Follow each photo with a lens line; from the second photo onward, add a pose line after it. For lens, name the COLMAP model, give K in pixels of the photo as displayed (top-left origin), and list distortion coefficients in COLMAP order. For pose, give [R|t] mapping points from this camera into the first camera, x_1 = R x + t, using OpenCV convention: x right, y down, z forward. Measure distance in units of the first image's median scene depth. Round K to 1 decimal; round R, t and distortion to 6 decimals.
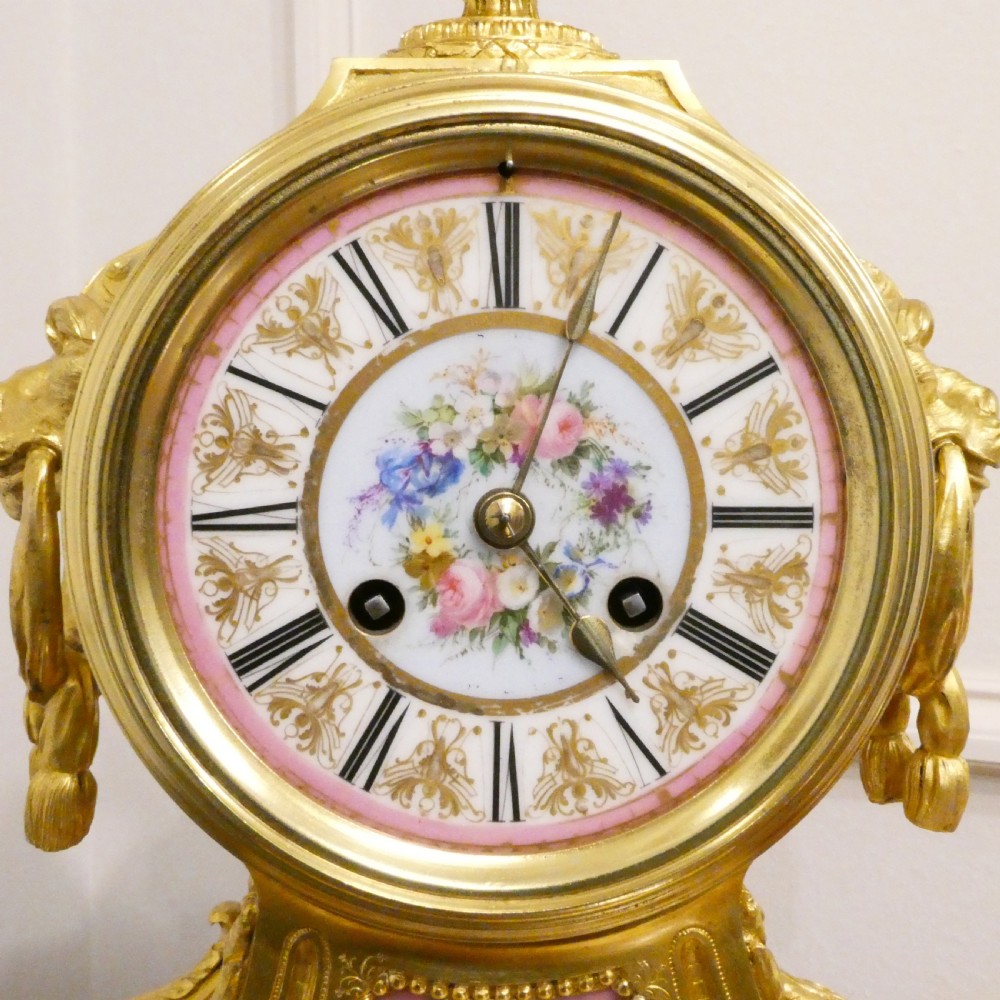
lens RADIAL K [[1725.5, 0, 502.1], [0, 1725.5, 502.1], [0, 0, 1]] dist [0.034020, 0.000000]
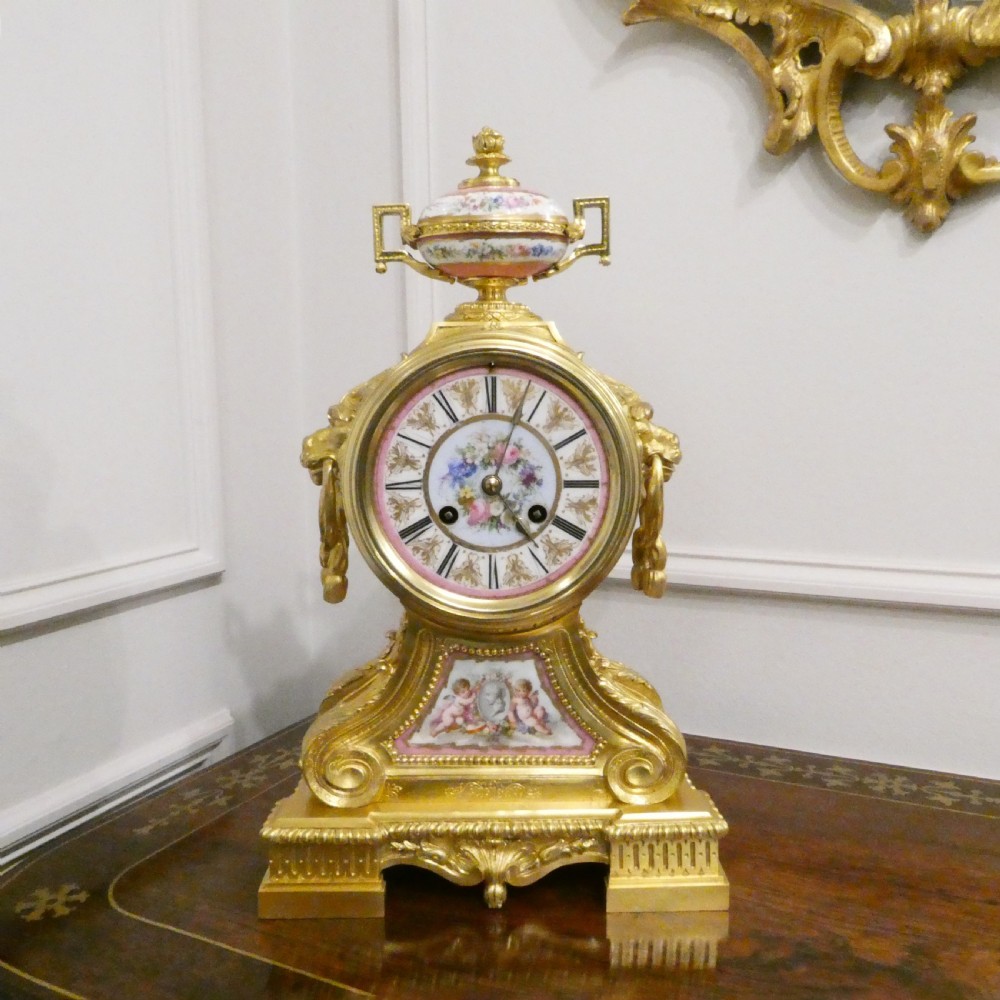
lens RADIAL K [[1012.2, 0, 497.4], [0, 1012.2, 510.2], [0, 0, 1]] dist [0.070851, 0.000000]
pose [[0.999605, -0.005368, -0.027599, 0.056918], [0.006532, 0.999085, 0.042266, -0.020099], [0.027347, -0.042429, 0.998725, -0.705737]]
